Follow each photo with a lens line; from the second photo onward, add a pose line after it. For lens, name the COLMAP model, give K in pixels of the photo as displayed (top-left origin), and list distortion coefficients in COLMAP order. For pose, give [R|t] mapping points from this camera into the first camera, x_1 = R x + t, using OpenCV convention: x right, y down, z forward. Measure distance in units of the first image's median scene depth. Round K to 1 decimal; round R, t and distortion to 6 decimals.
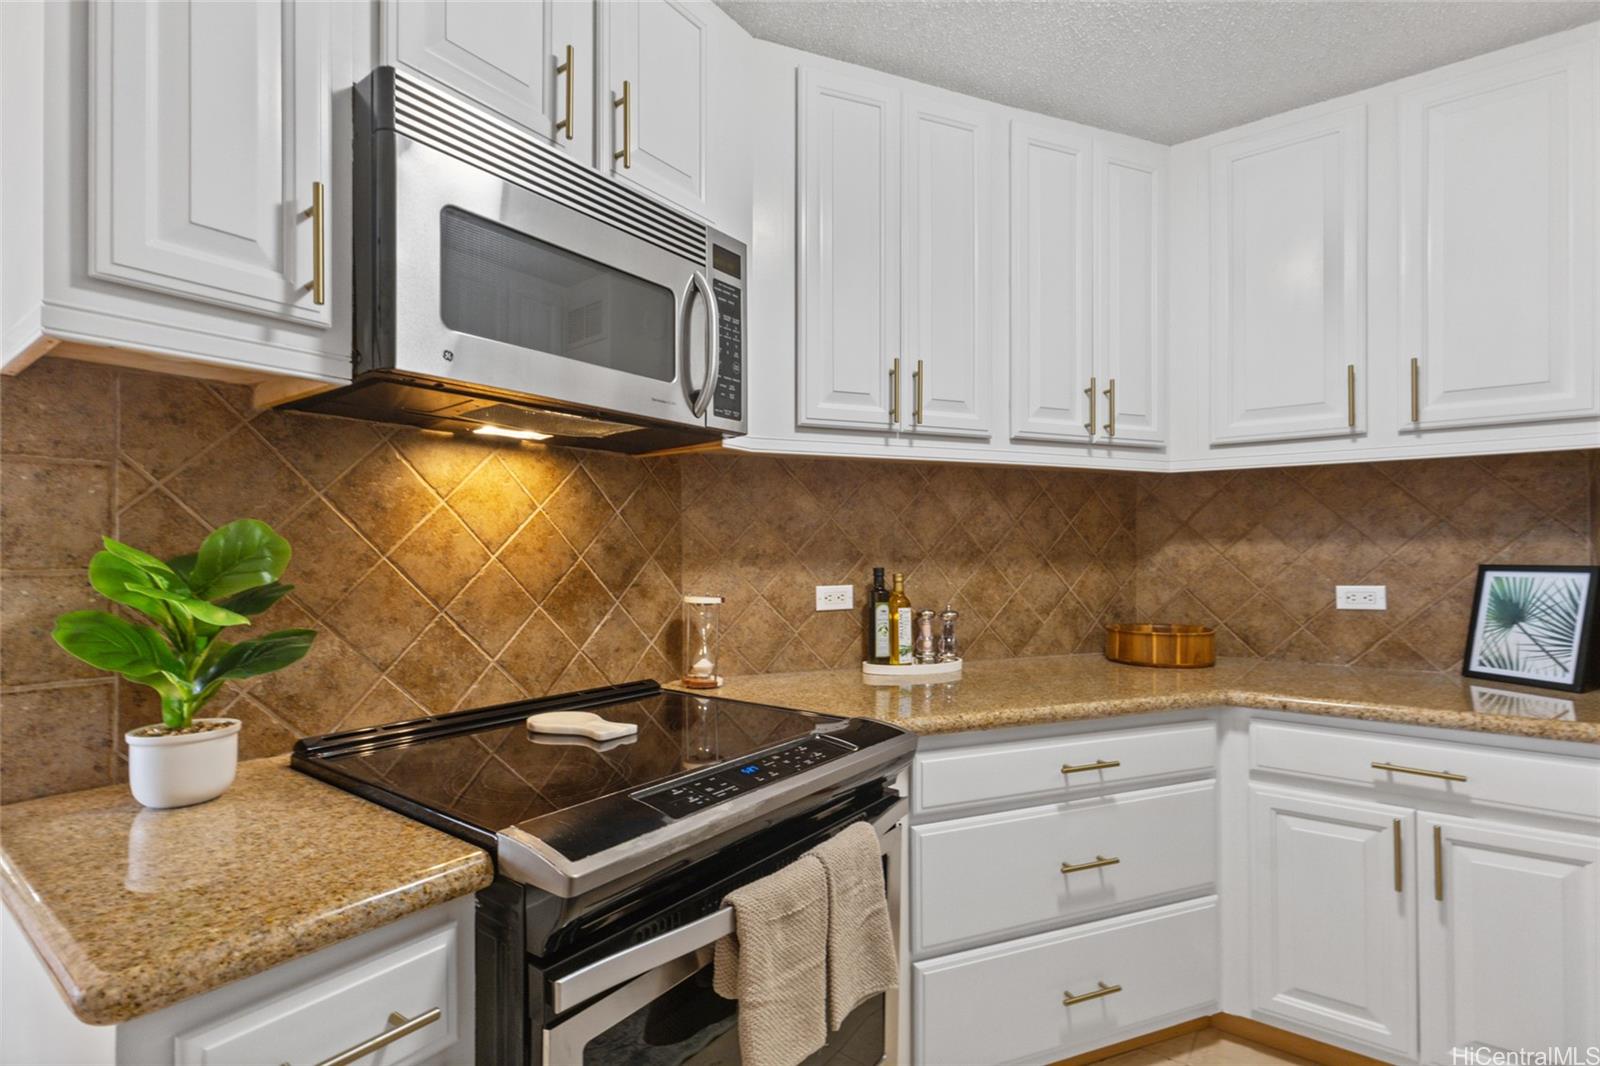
lens RADIAL K [[746.3, 0, 797.4], [0, 746.3, 544.7], [0, 0, 1]] dist [-0.003624, 0.002035]
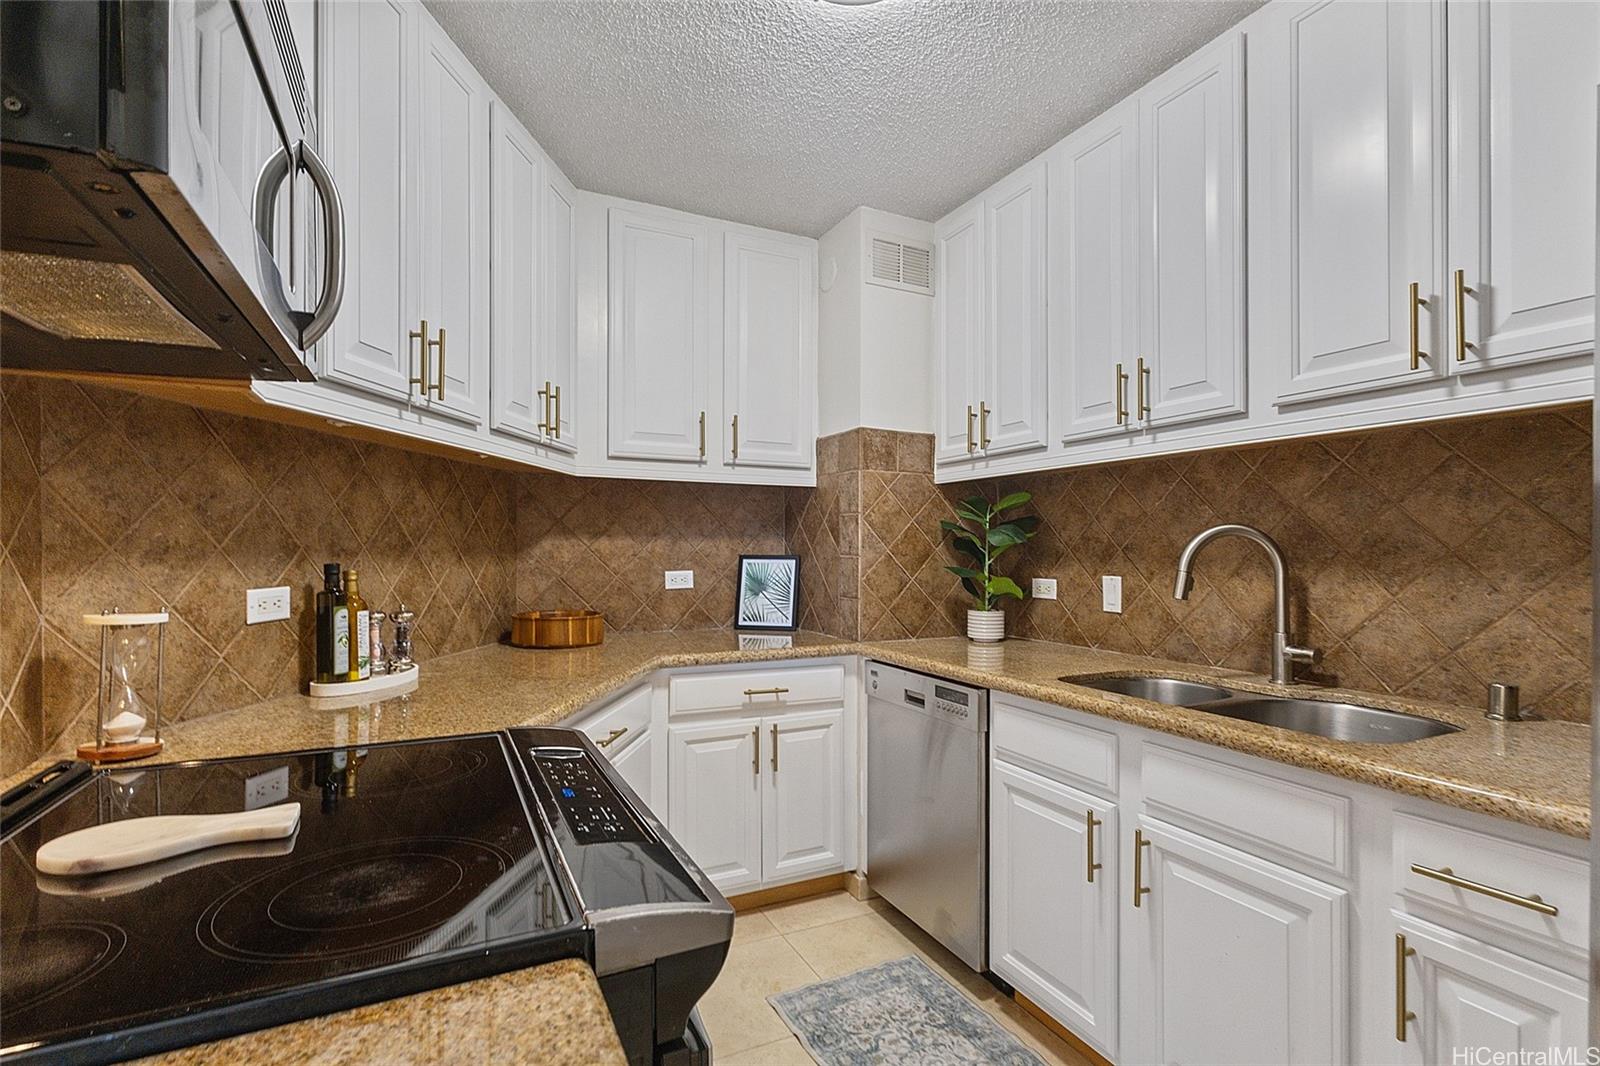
lens RADIAL K [[746.3, 0, 794.0], [0, 746.3, 540.2], [0, 0, 1]] dist [-0.003624, 0.002035]
pose [[0.463286, 0.011091, 0.886139, -0.377545], [-0.014474, 0.999883, -0.004947, 0.002168], [-0.886091, -0.010534, 0.463392, 0.188441]]
